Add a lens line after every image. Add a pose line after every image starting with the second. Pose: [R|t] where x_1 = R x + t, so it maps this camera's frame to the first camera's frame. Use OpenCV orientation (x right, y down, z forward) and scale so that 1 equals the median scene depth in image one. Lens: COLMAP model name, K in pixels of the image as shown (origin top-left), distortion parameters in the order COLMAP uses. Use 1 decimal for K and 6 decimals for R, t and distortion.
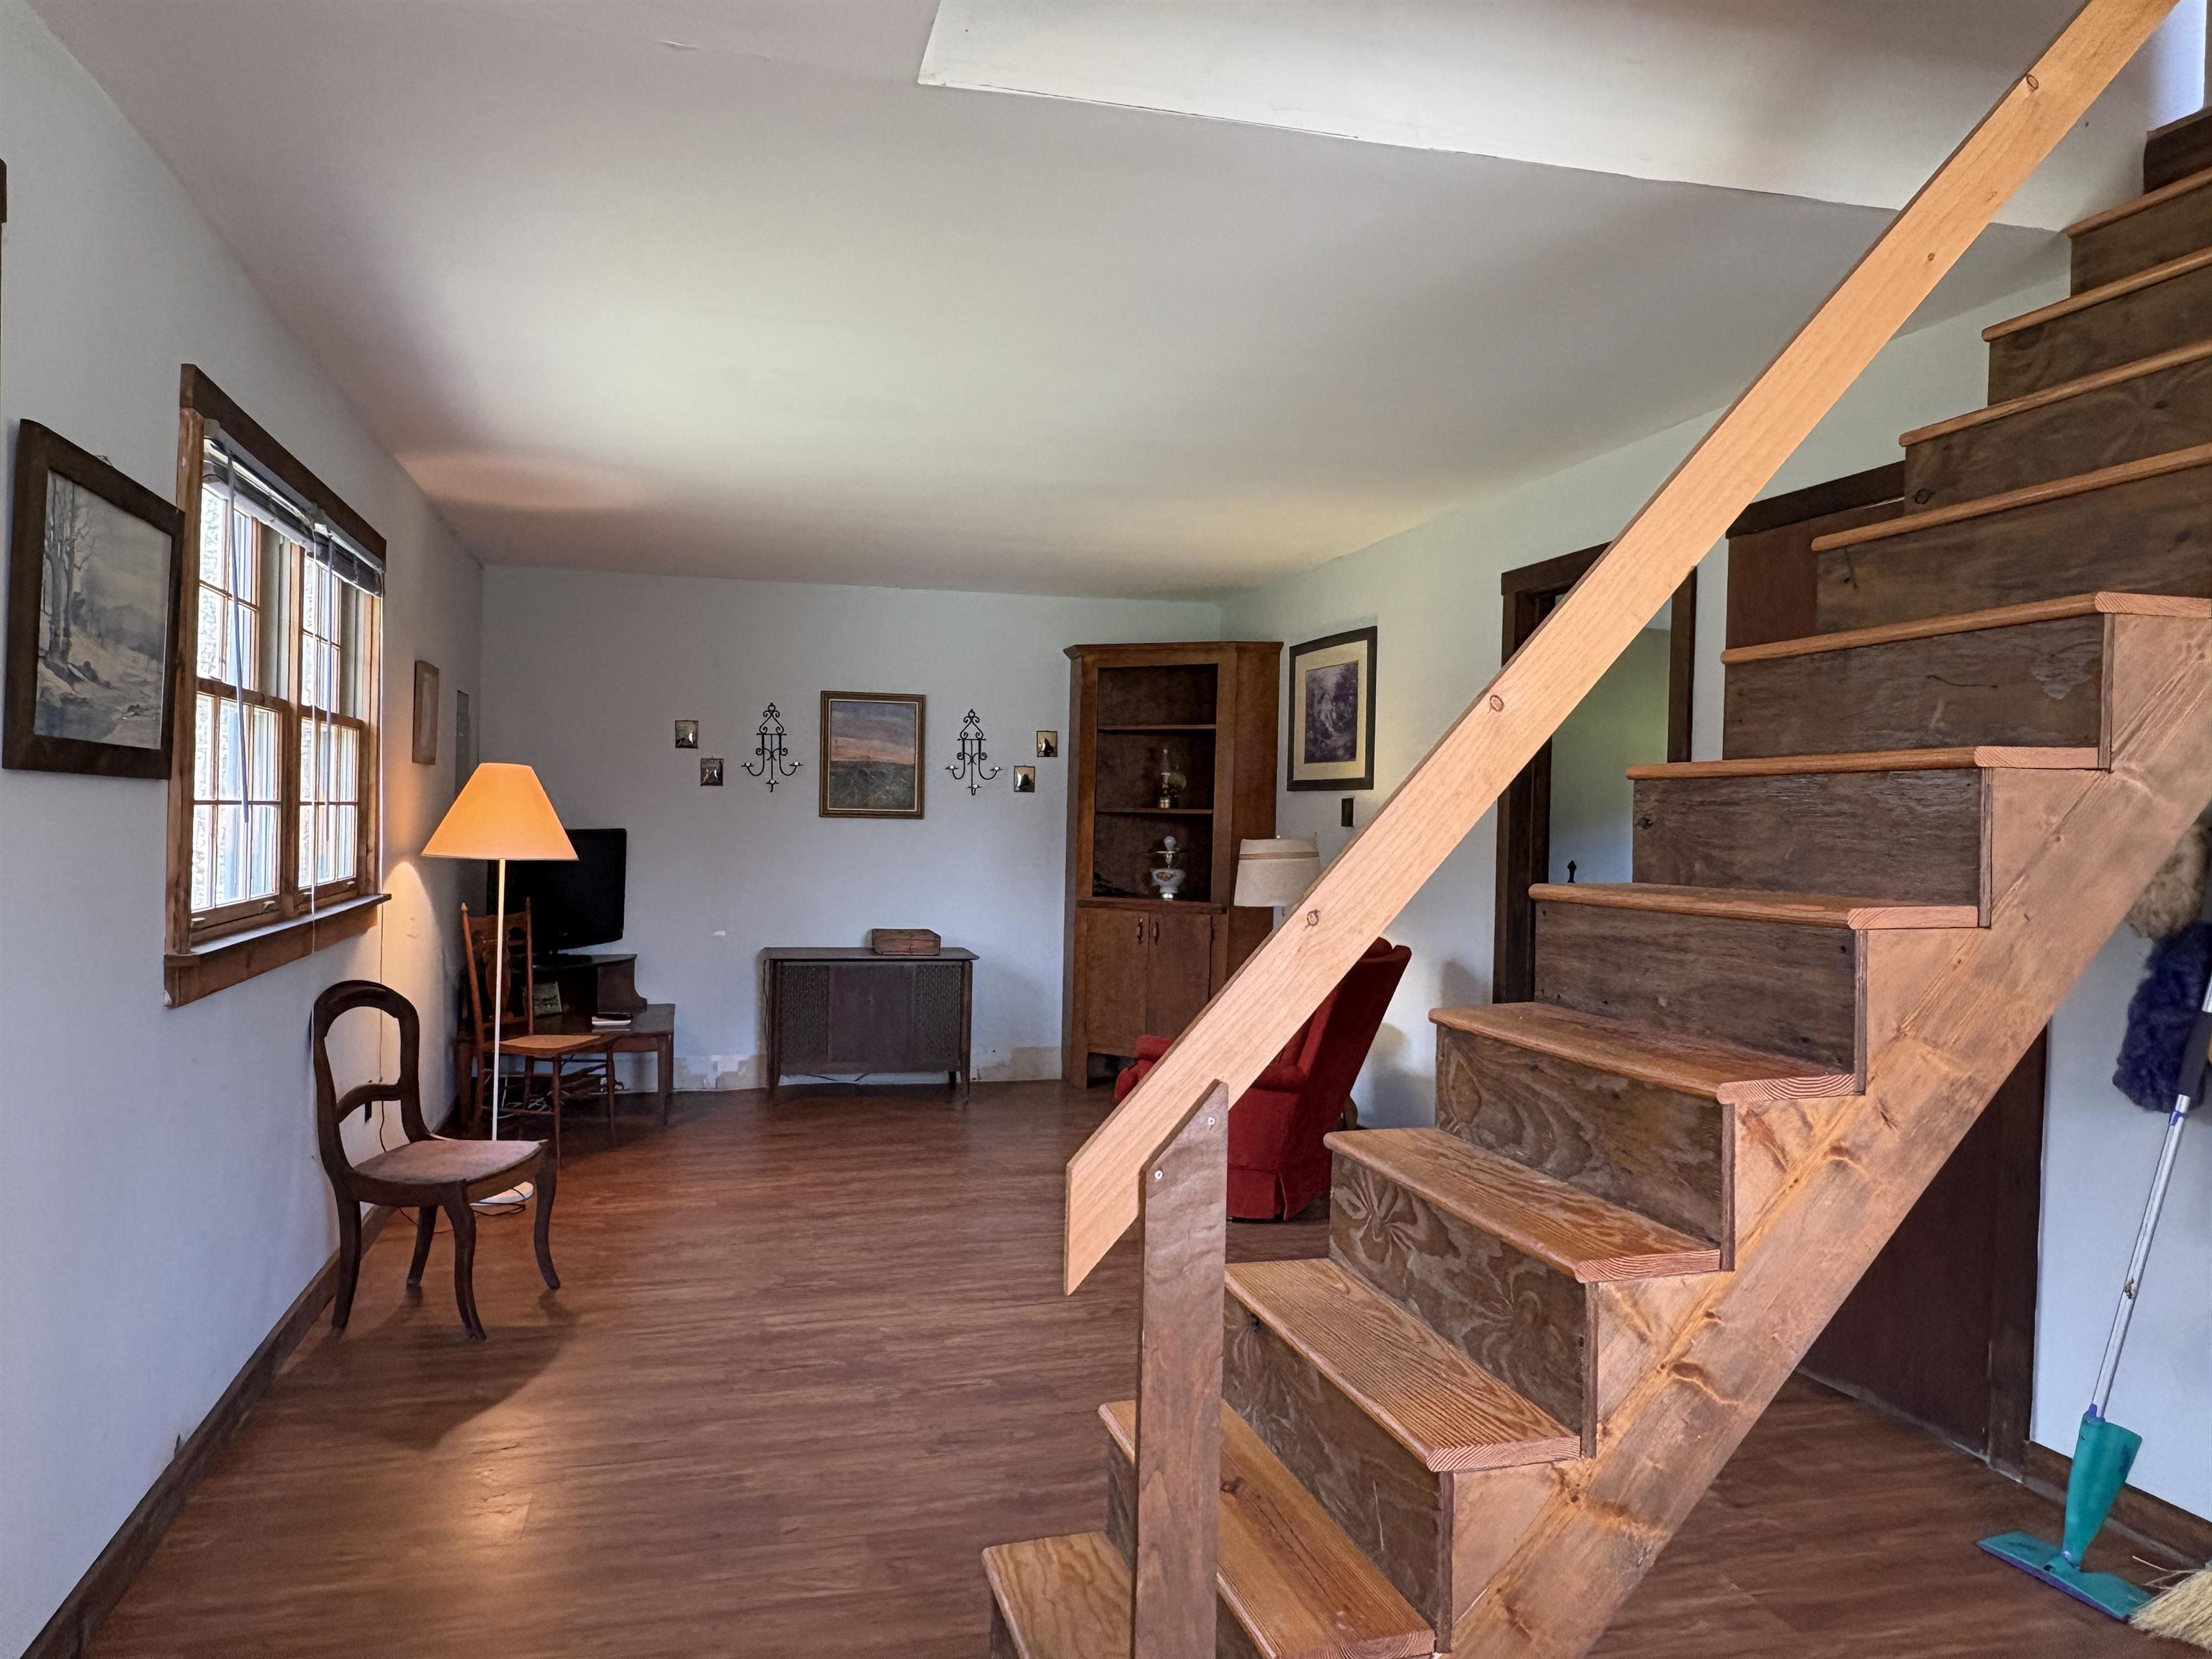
lens RADIAL K [[1474.5, 0, 1106.0], [0, 1474.5, 829.5], [0, 0, 1]] dist [-0.003929, 0.000743]
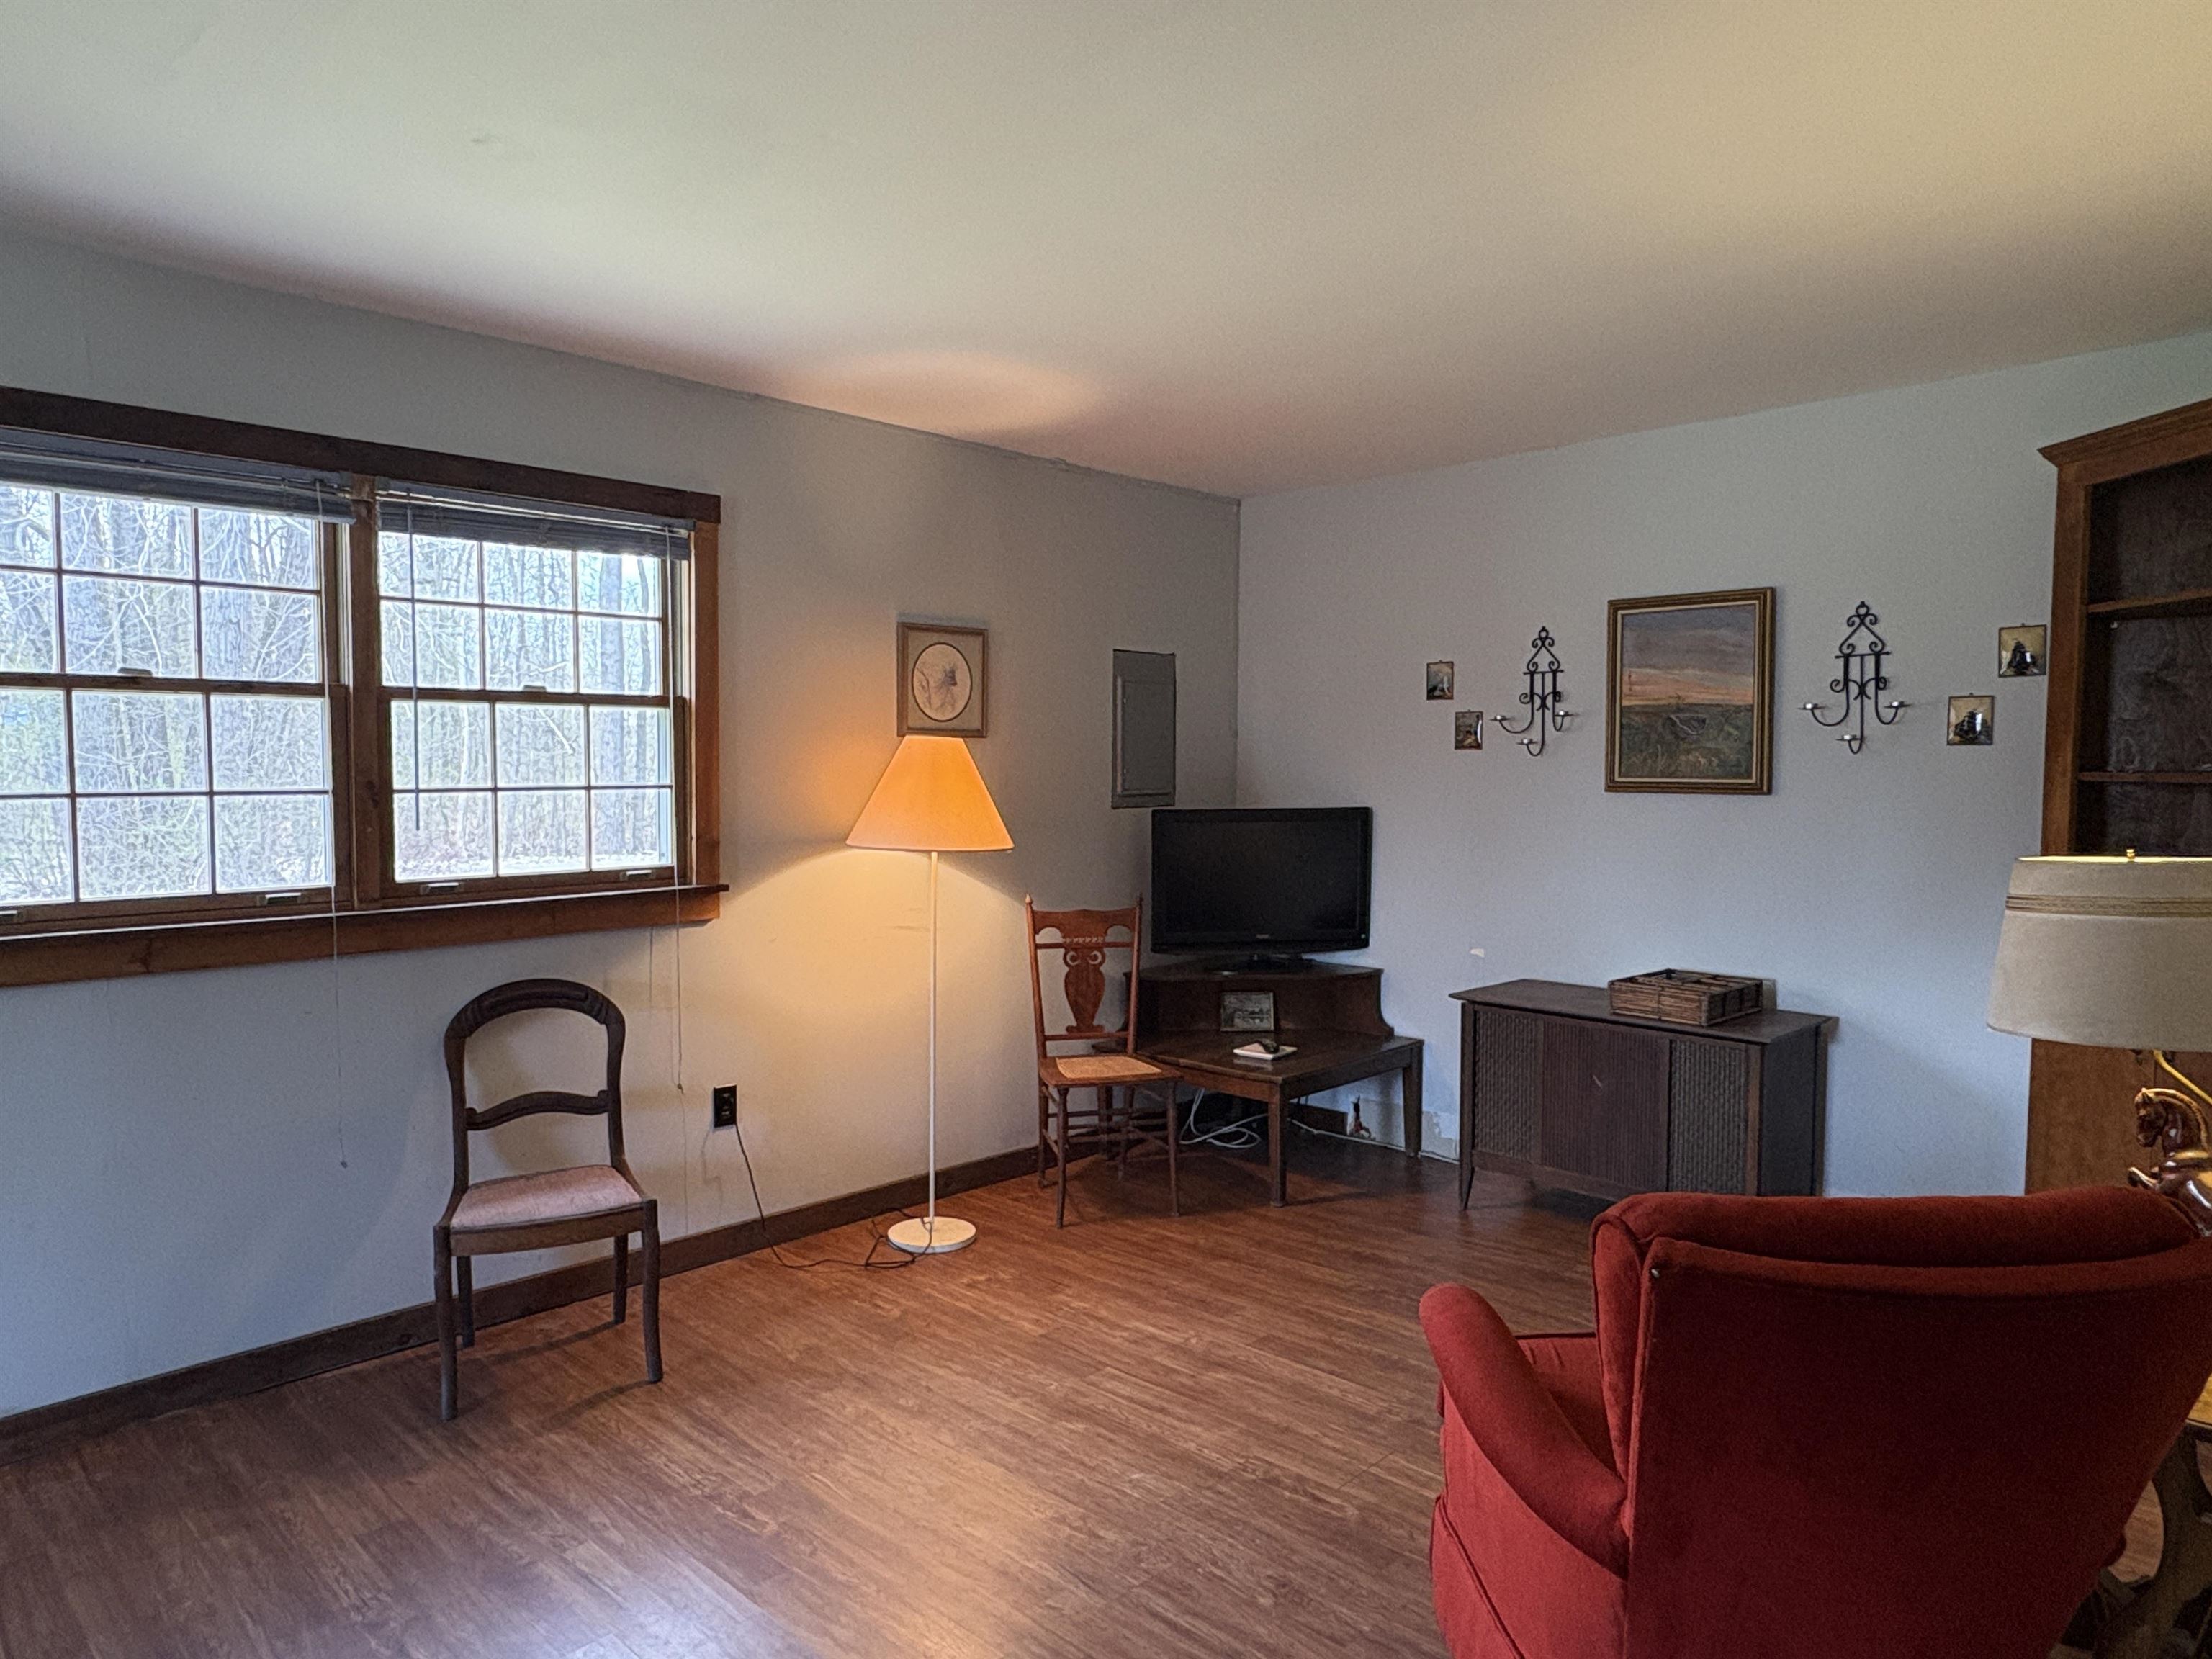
lens RADIAL K [[1421.6, 0, 1106.0], [0, 1421.6, 829.5], [0, 0, 1]] dist [0.006241, 0.000083]
pose [[0.498051, 0.023163, -0.866838, 0.251014], [0.001274, 0.999623, 0.027443, -0.009416], [0.867147, -0.014773, 0.497833, 0.488671]]
